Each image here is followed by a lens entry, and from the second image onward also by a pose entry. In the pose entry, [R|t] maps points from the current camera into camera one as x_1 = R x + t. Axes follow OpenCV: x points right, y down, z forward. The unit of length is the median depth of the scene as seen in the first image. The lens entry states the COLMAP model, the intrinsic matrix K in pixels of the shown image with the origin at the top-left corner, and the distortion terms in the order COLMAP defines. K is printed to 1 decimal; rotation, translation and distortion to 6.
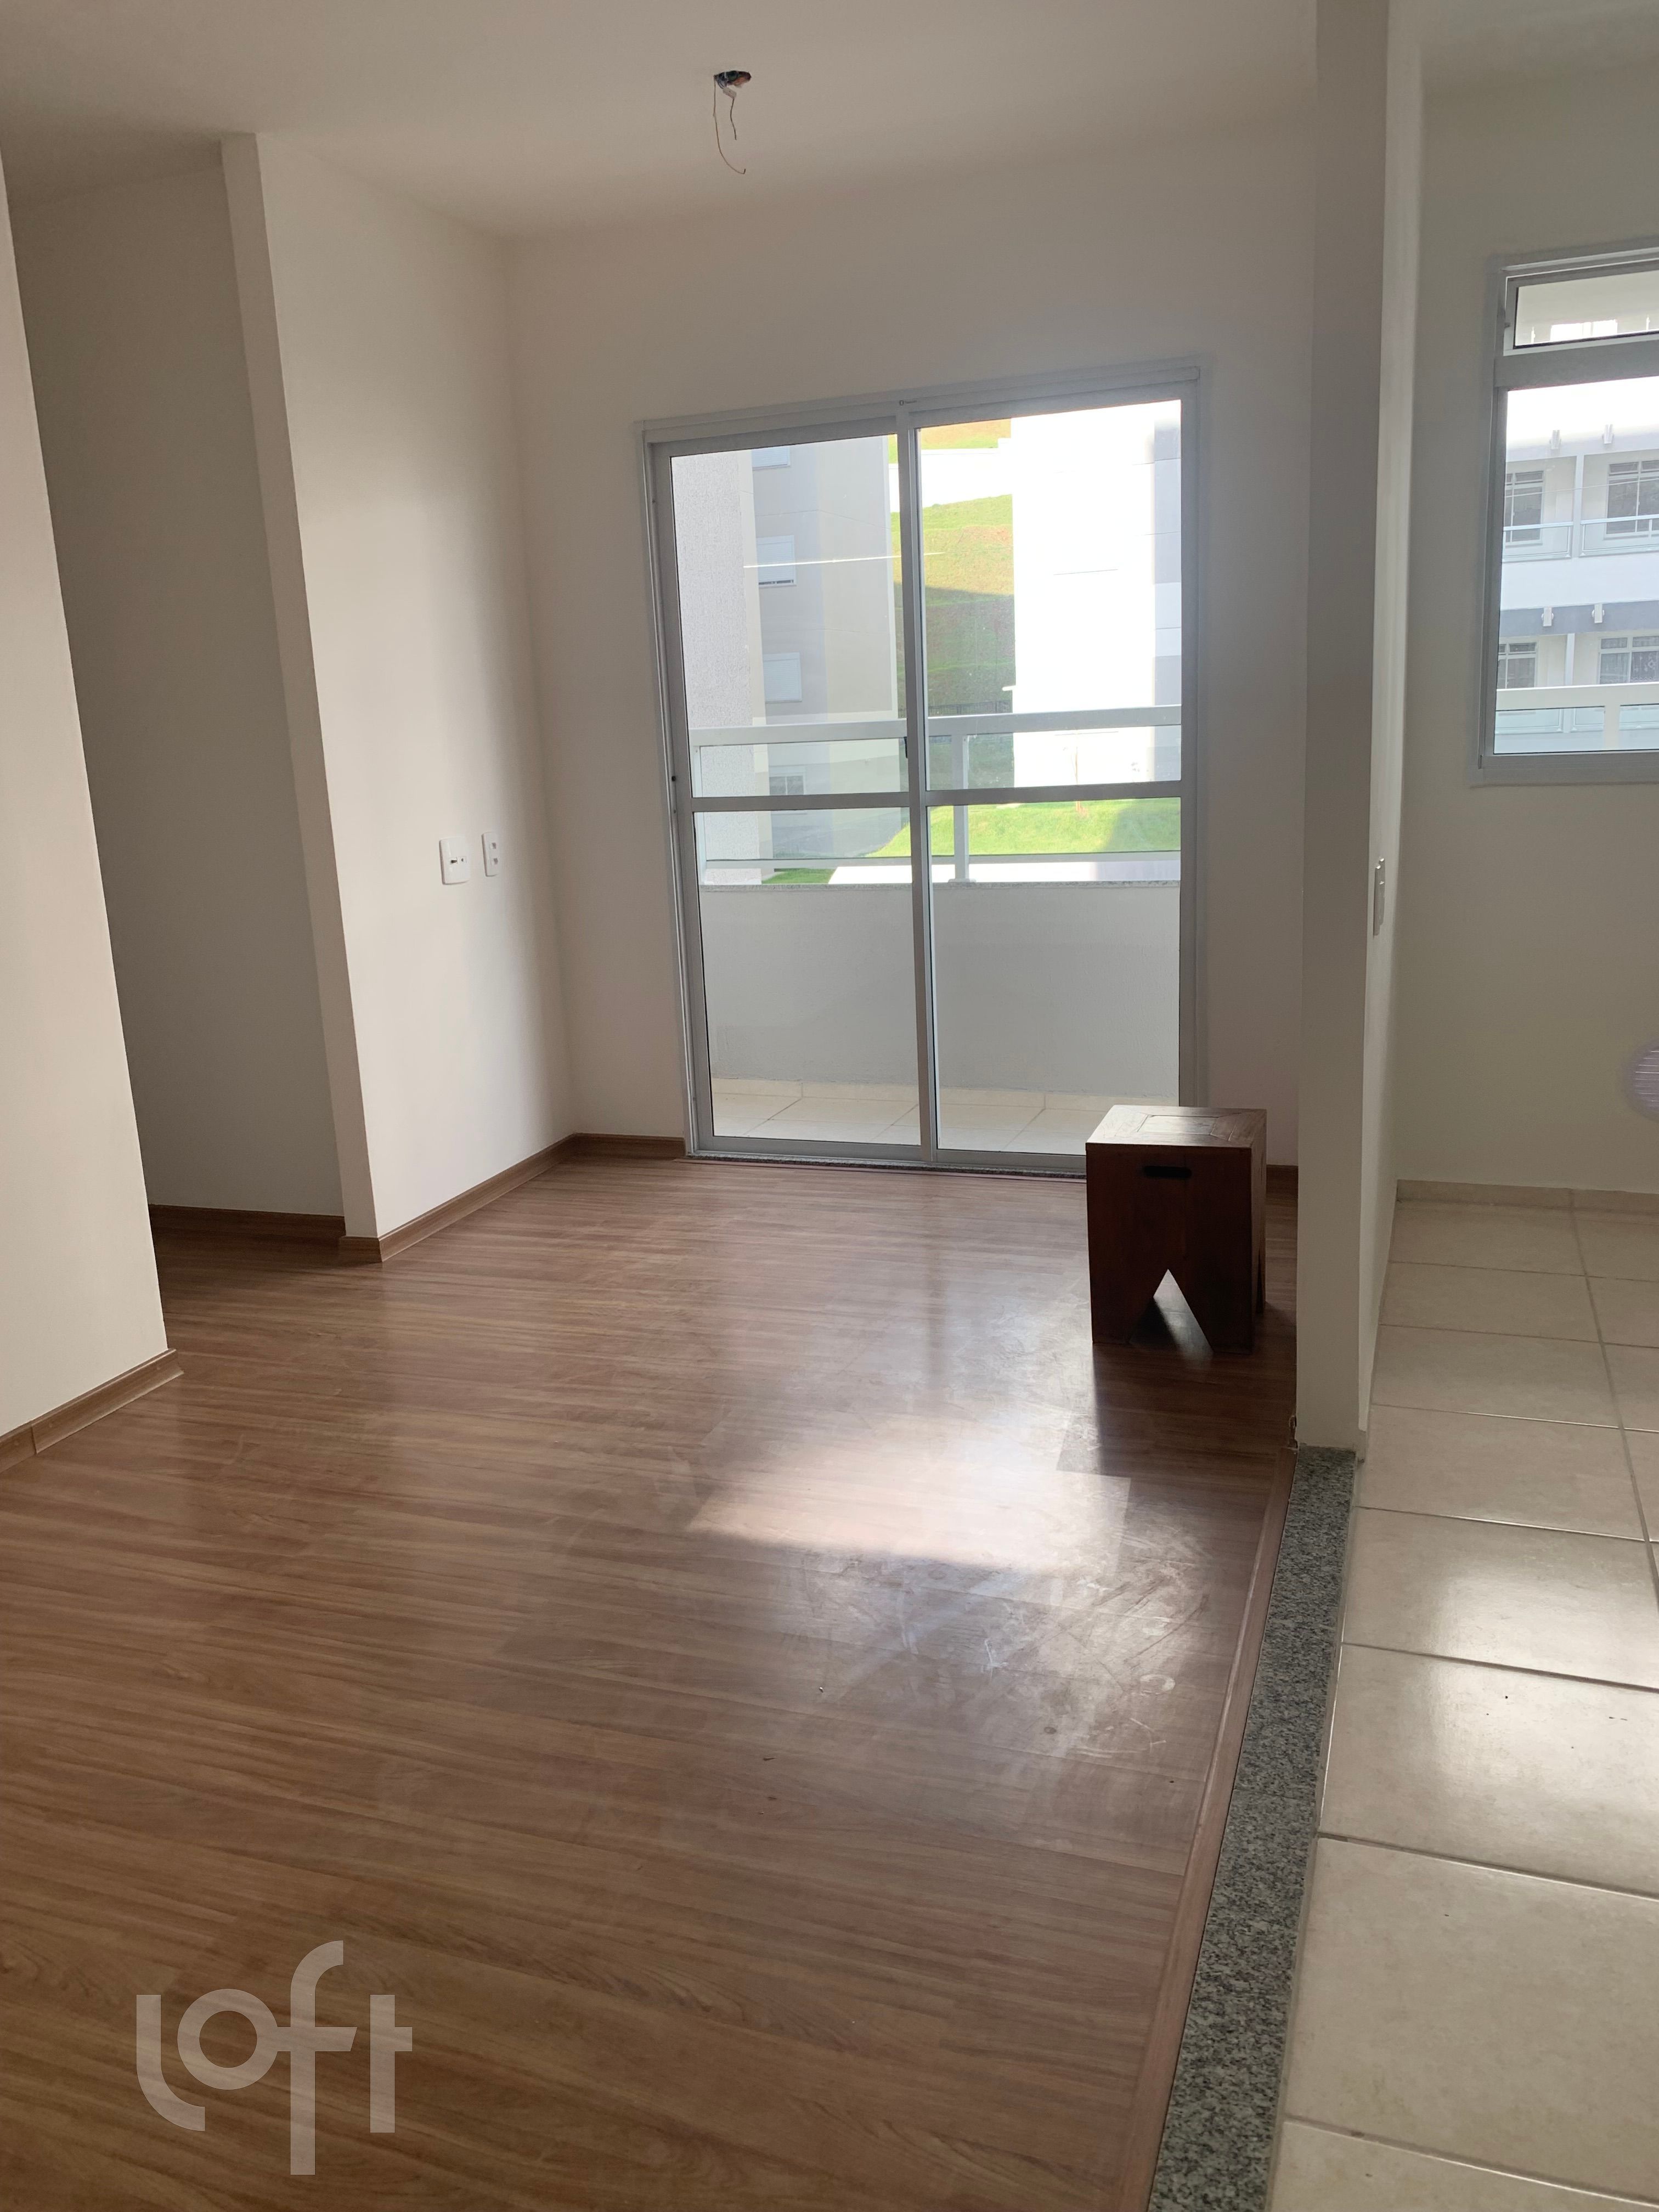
lens RADIAL K [[1679.0, 0, 819.7], [0, 1679.0, 1082.1], [0, 0, 1]] dist [0.040854, -0.042455]
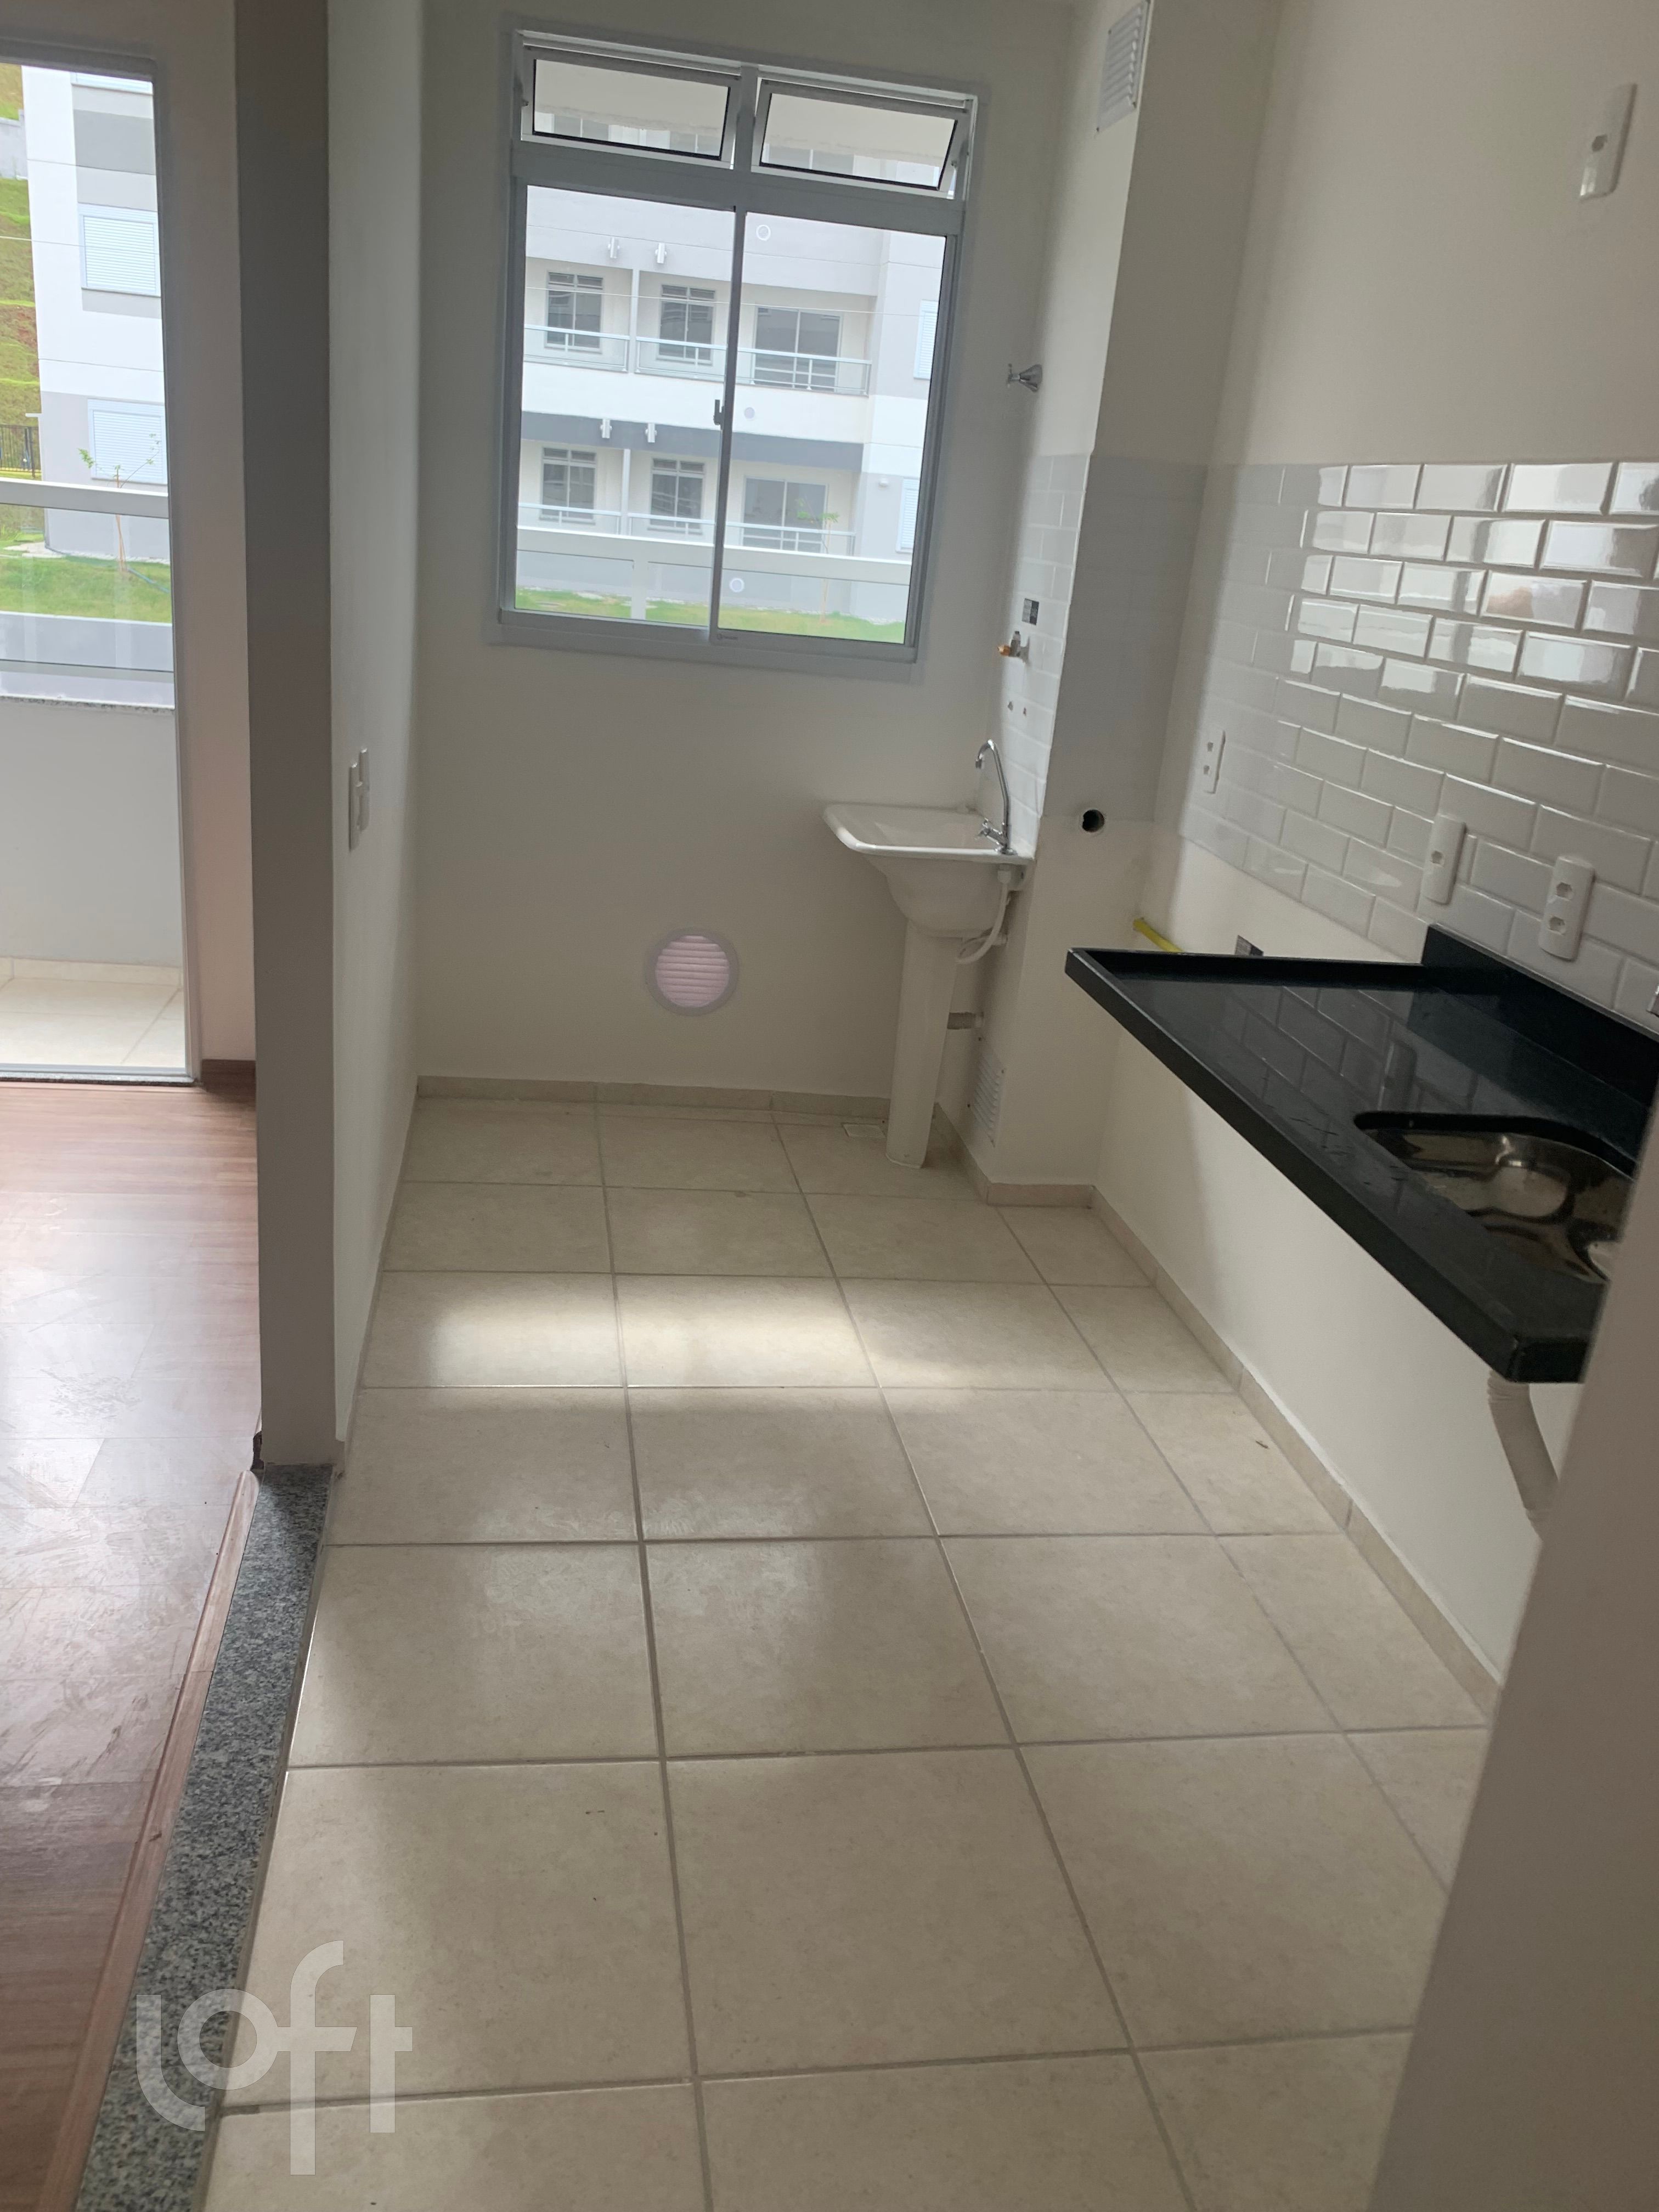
lens RADIAL K [[1700.5, 0, 812.7], [0, 1700.5, 1082.6], [0, 0, 1]] dist [0.014559, -0.008408]
pose [[0.864453, -0.039381, 0.501169, 0.071428], [-0.021960, 0.993017, 0.115908, -0.051385], [-0.502234, -0.111203, 0.857552, 0.116919]]
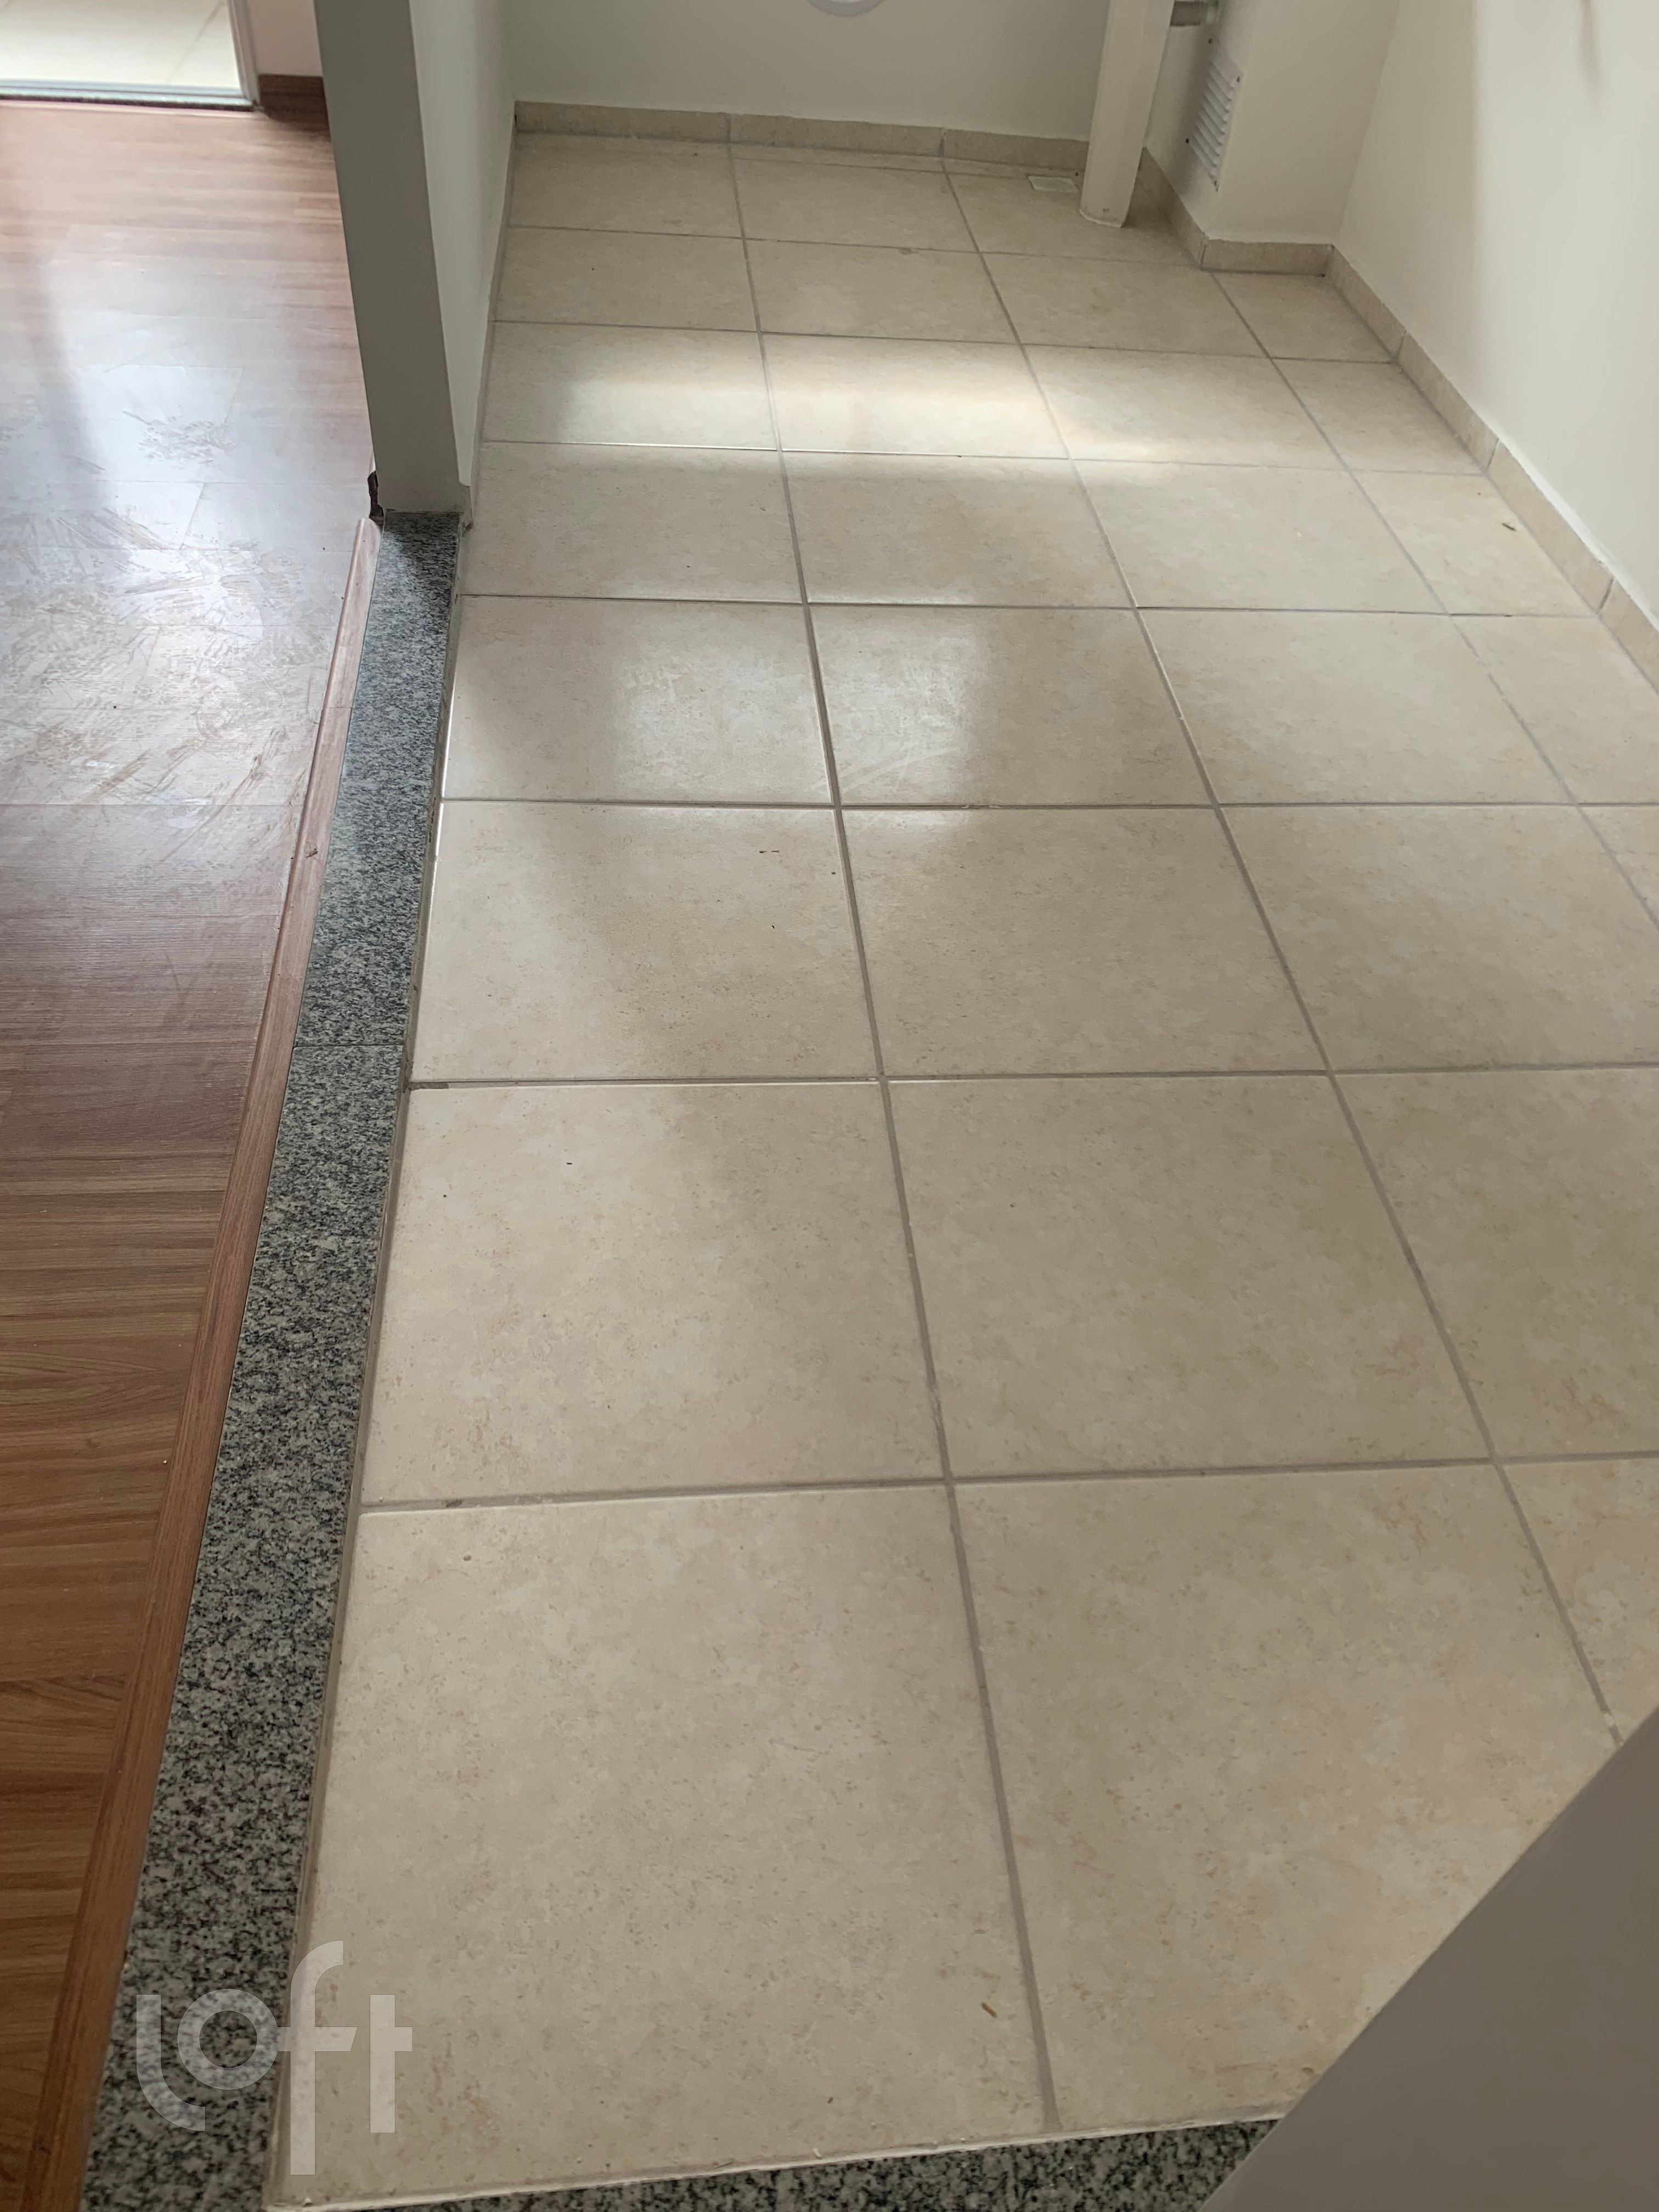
lens RADIAL K [[1698.7, 0, 857.1], [0, 1698.7, 1135.4], [0, 0, 1]] dist [0.006881, -0.000497]
pose [[0.890959, -0.239246, 0.385945, 0.079172], [-0.018550, 0.830056, 0.557372, 0.015583], [-0.453705, -0.503755, 0.735107, 0.153567]]
